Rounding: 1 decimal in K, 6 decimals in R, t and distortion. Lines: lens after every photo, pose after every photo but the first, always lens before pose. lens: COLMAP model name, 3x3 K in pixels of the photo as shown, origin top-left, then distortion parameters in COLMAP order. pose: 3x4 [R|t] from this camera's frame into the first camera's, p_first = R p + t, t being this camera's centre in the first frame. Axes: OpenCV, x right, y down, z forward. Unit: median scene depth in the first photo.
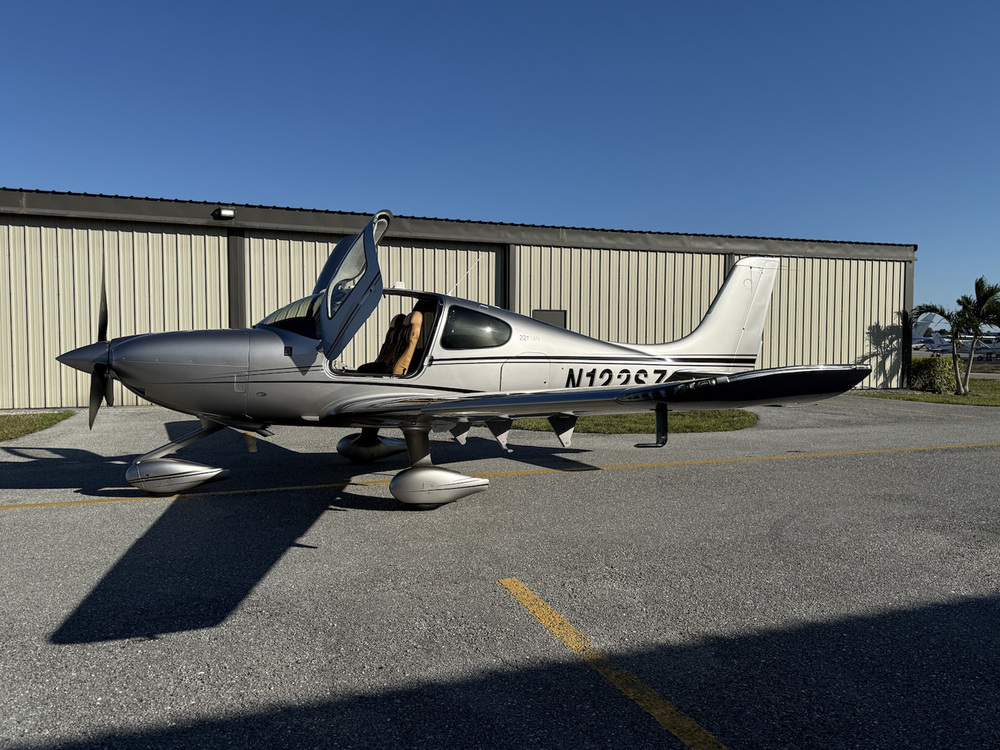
lens RADIAL K [[676.3, 0, 506.6], [0, 676.3, 383.0], [0, 0, 1]] dist [0.049273, -0.011109]
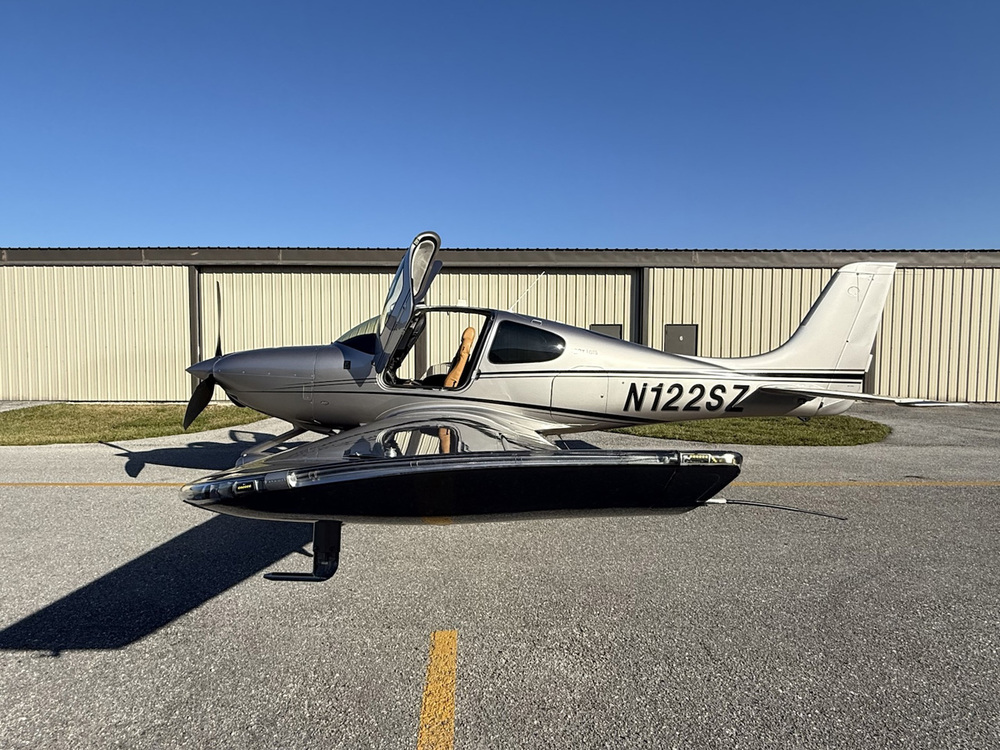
lens RADIAL K [[524.8, 0, 497.2], [0, 524.8, 383.5], [0, 0, 1]] dist [-0.011378, 0.005986]
pose [[0.945579, 0.019010, -0.324838, 0.142051], [-0.018902, 0.999815, 0.003488, -0.017690], [0.324844, 0.002842, 0.945763, 0.196249]]
